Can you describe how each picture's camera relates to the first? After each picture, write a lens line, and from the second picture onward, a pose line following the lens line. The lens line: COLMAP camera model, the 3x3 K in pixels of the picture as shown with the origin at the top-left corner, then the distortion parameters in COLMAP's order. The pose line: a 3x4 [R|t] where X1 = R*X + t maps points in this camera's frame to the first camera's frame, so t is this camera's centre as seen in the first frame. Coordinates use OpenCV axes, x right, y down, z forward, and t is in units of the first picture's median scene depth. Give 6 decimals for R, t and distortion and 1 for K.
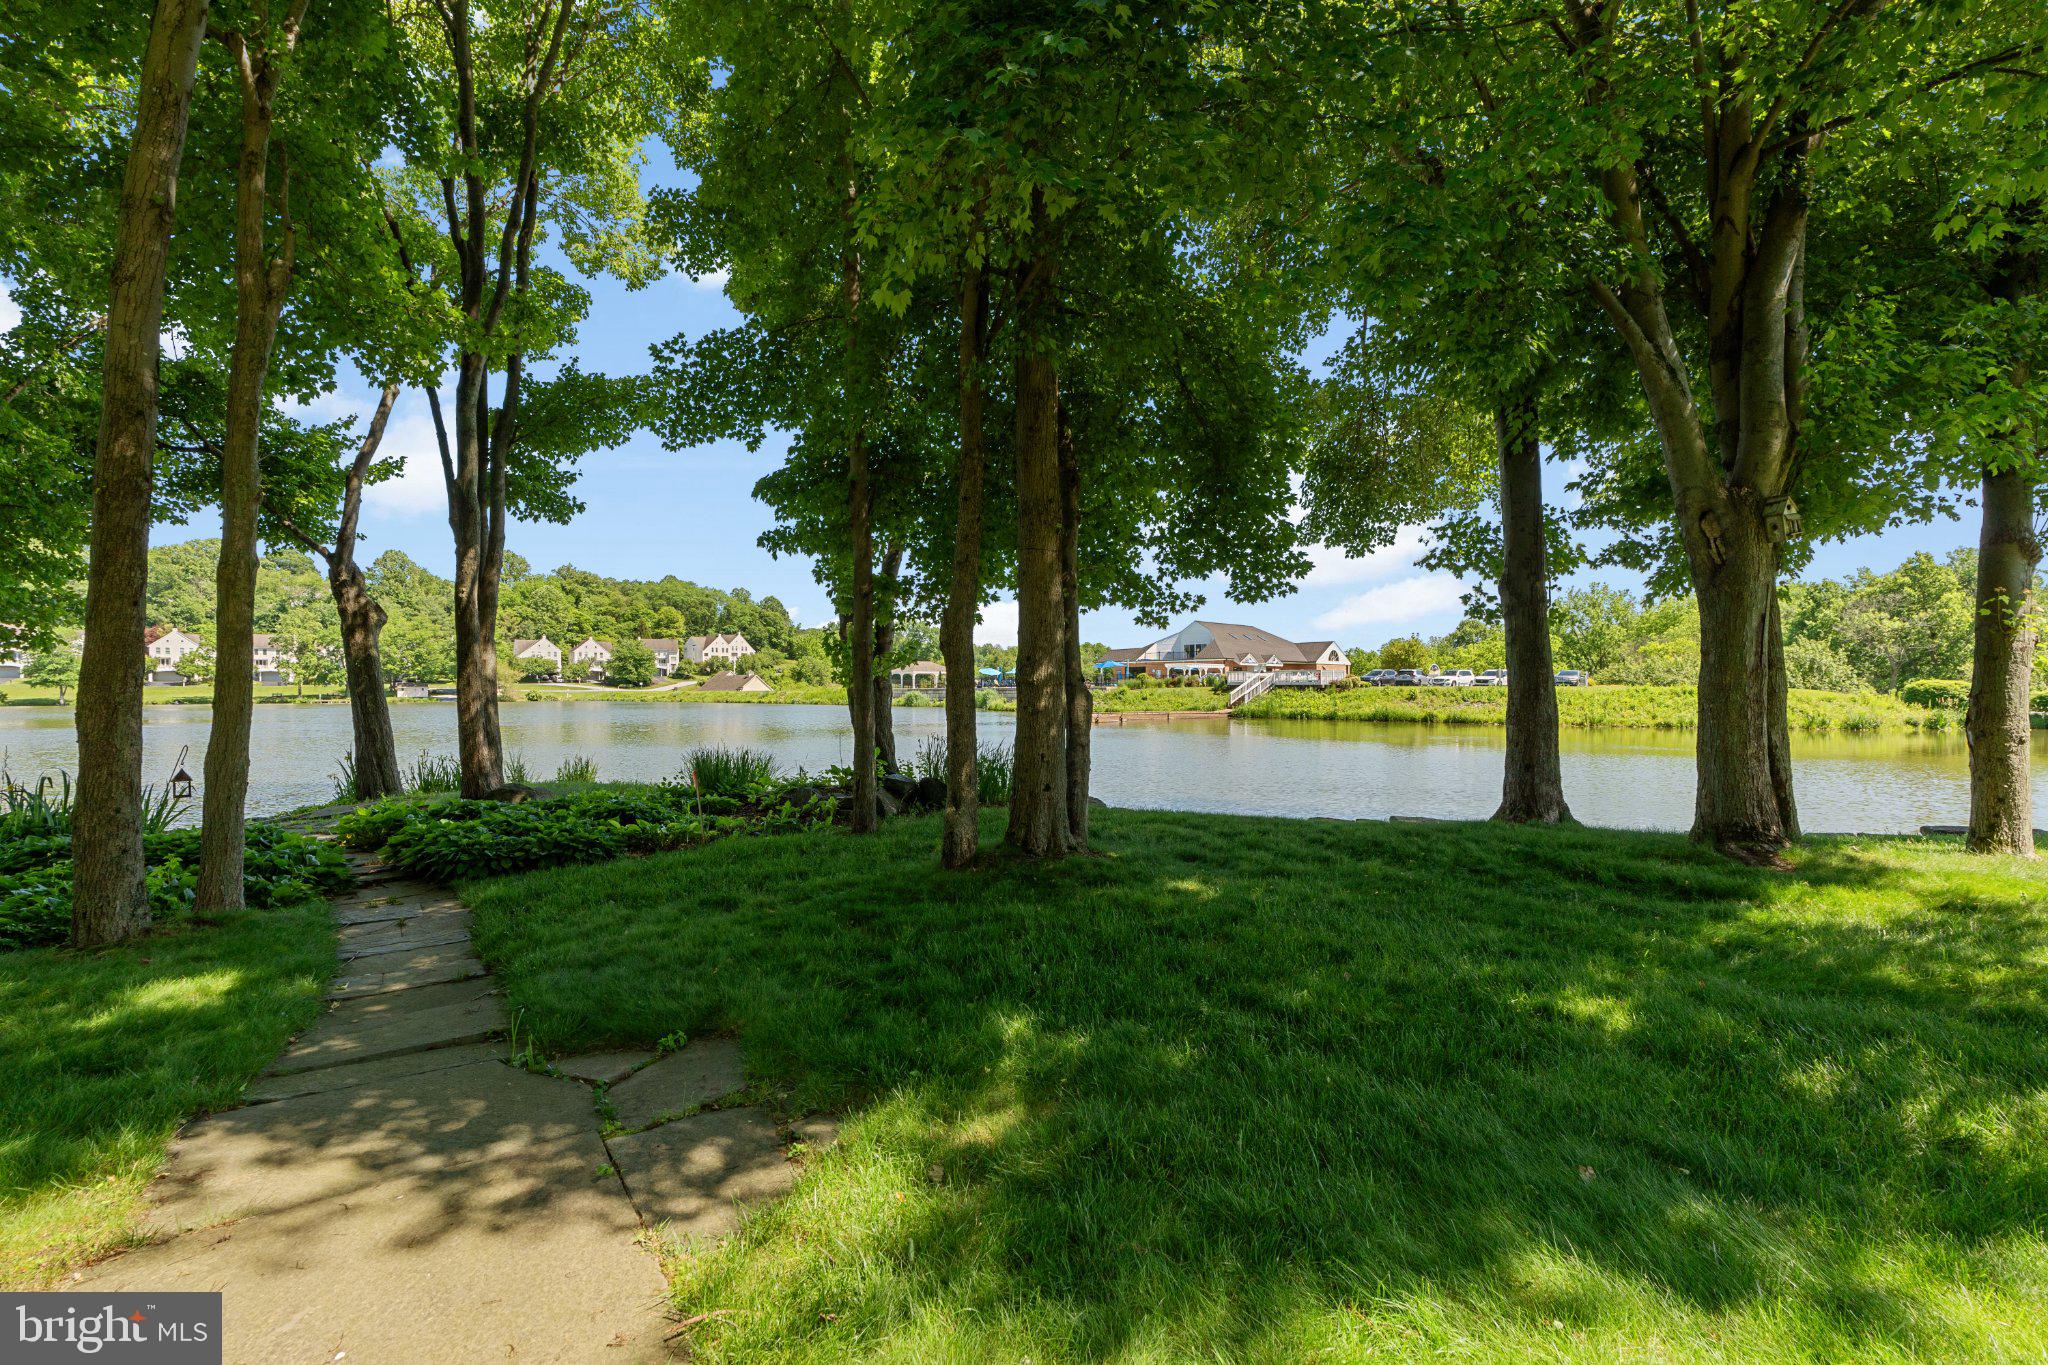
lens RADIAL K [[915.1, 0, 1017.0], [0, 915.1, 663.1], [0, 0, 1]] dist [0.002172, 0.001628]
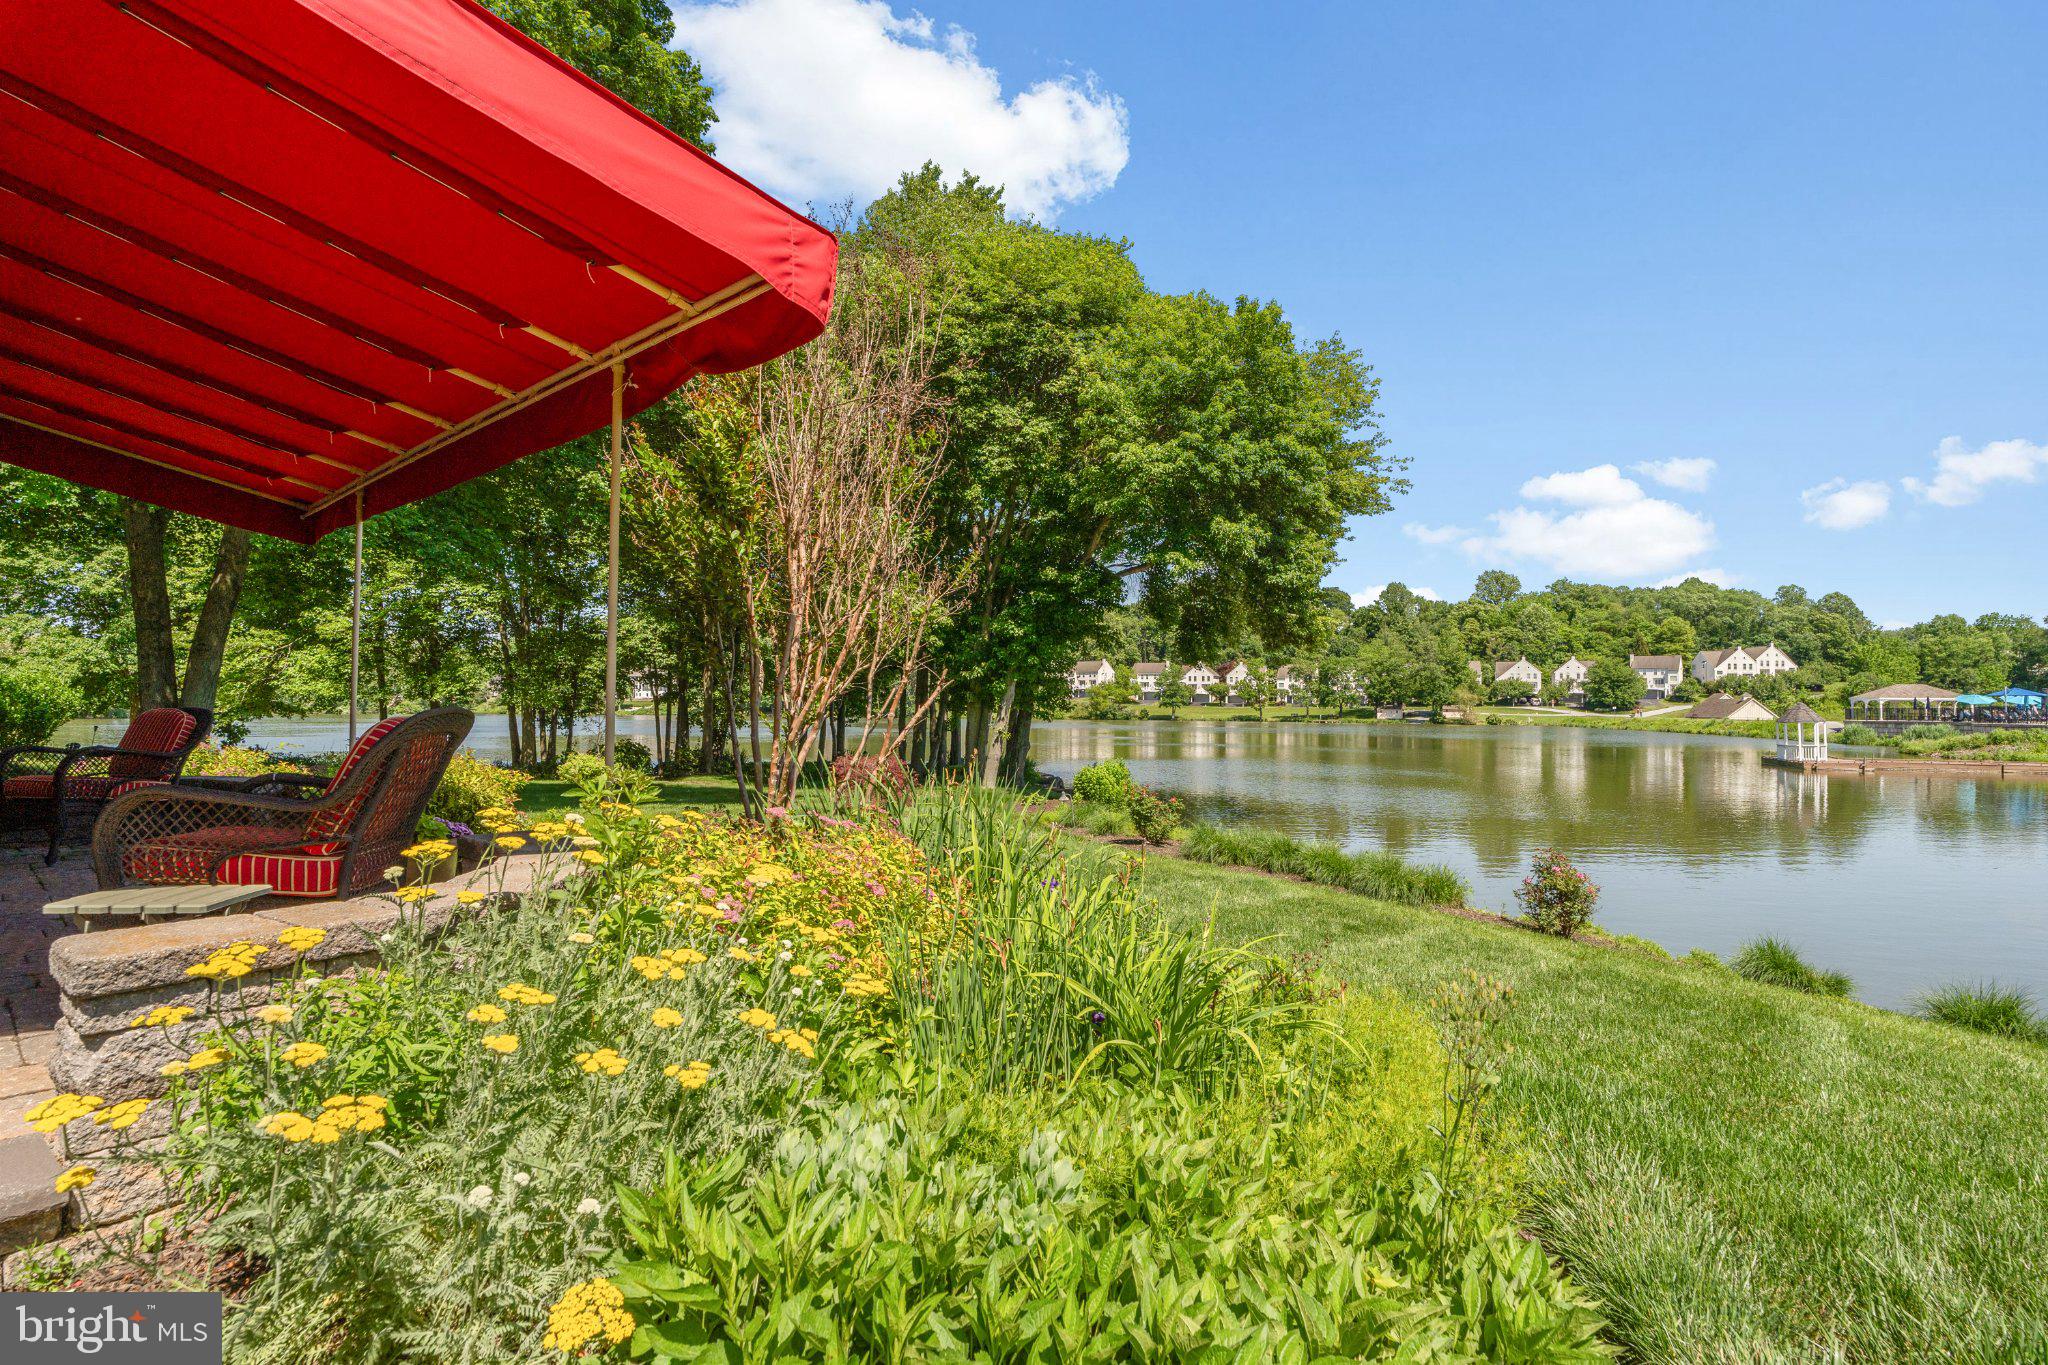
lens RADIAL K [[1010.6, 0, 1021.4], [0, 1010.6, 685.3], [0, 0, 1]] dist [-0.015986, 0.001362]
pose [[0.539768, -0.010623, -0.841747, 0.167704], [0.013794, 0.999898, -0.003774, -0.006198], [0.841701, -0.009574, 0.539859, -0.033718]]
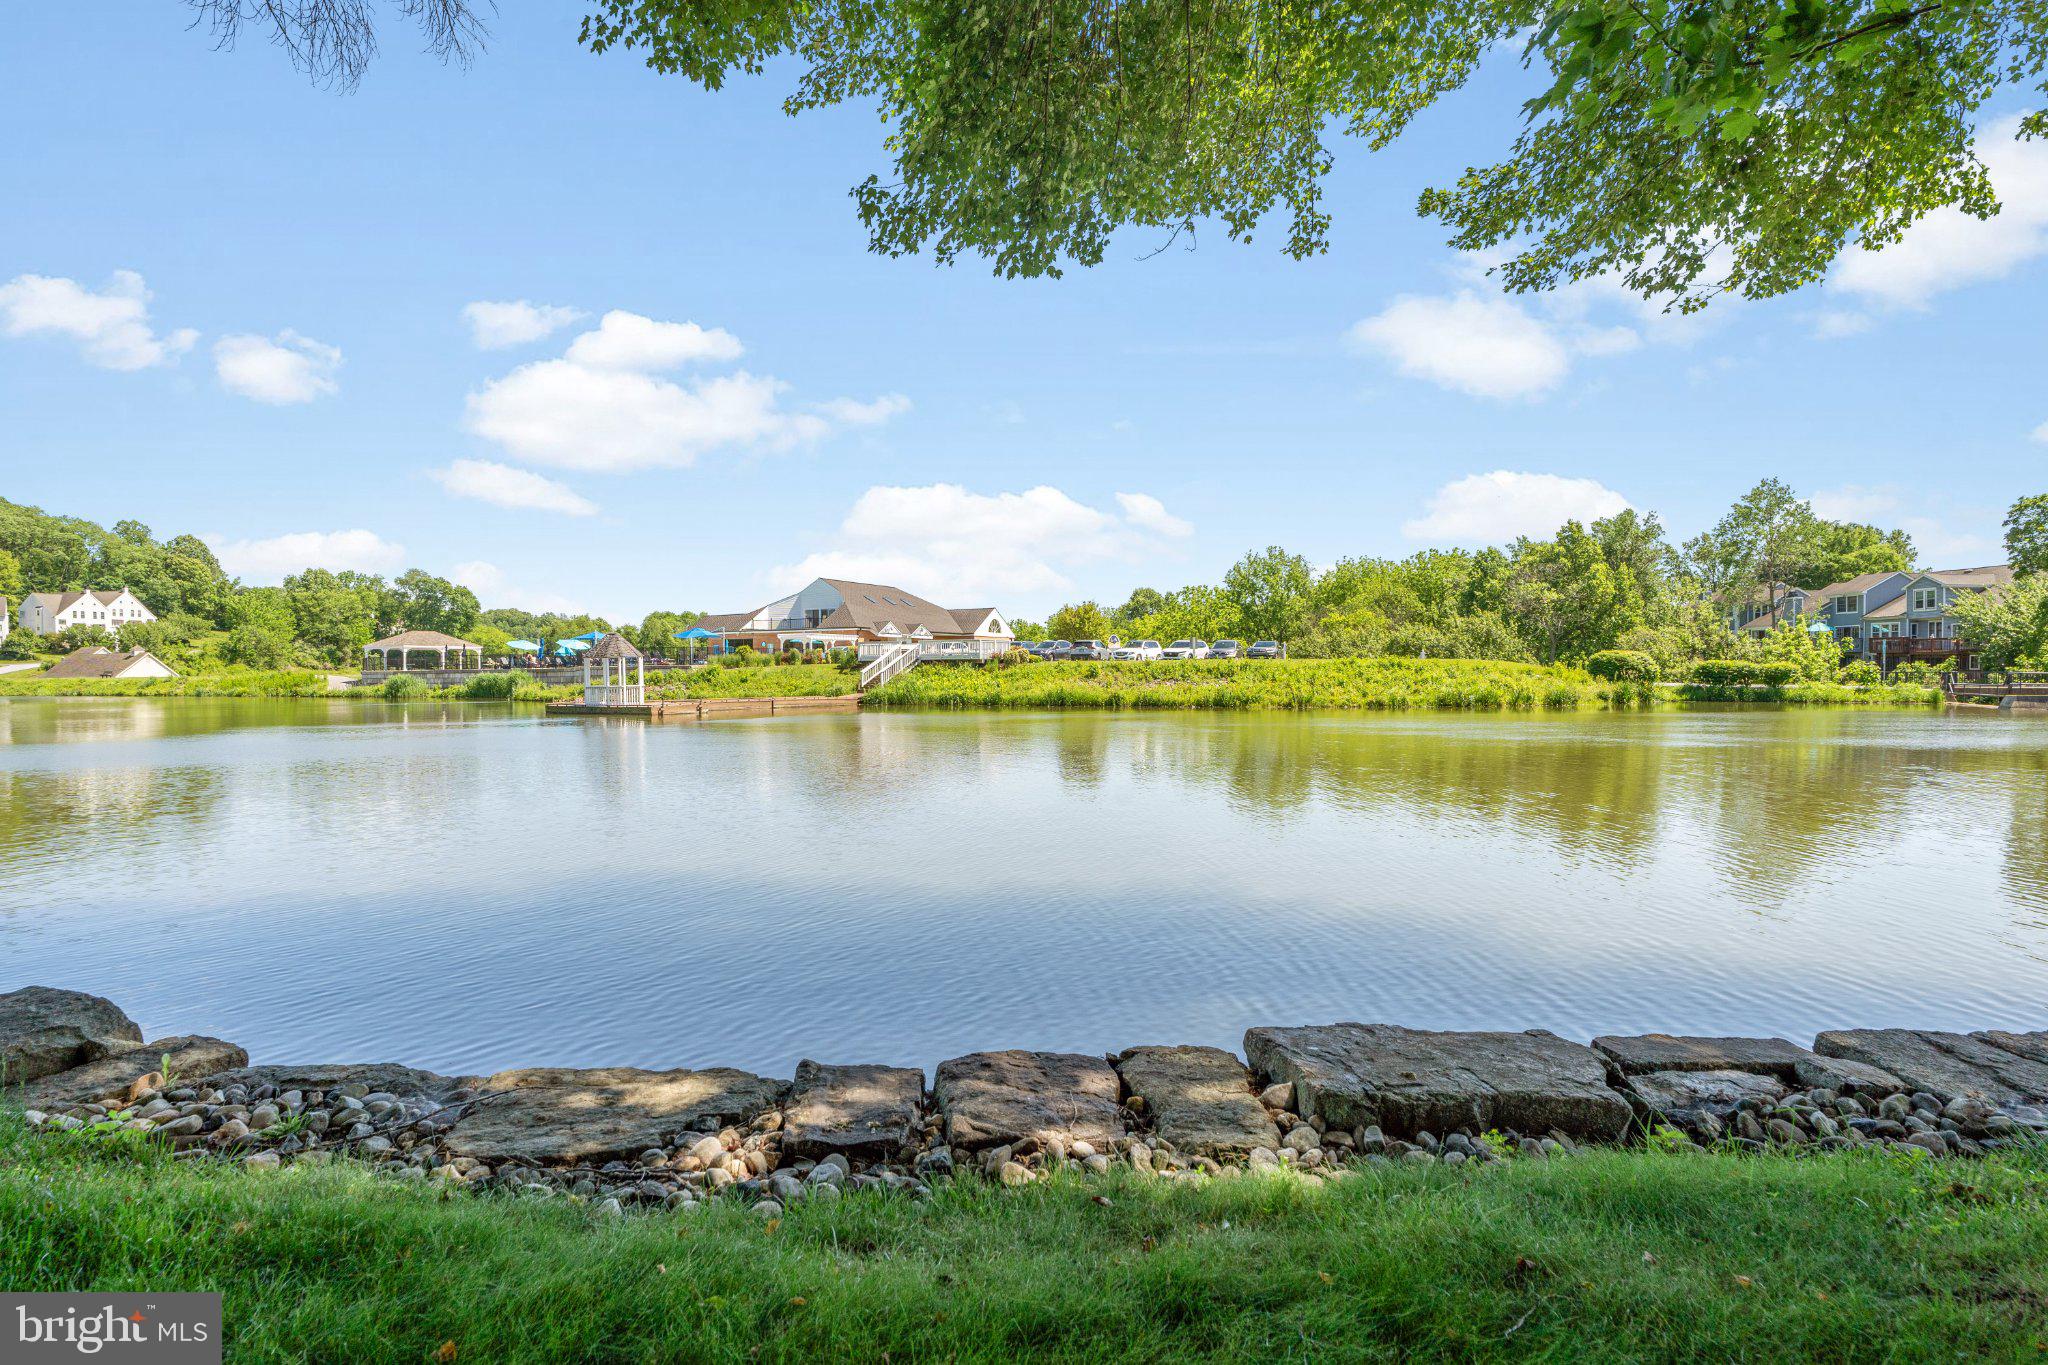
lens RADIAL K [[1141.0, 0, 1022.5], [0, 1141.0, 688.7], [0, 0, 1]] dist [-0.005343, 0.001611]
pose [[0.936468, -0.011310, 0.350571, 0.016369], [-0.003486, 0.999131, 0.041544, 0.003942], [-0.350736, -0.040126, 0.935614, 0.049630]]
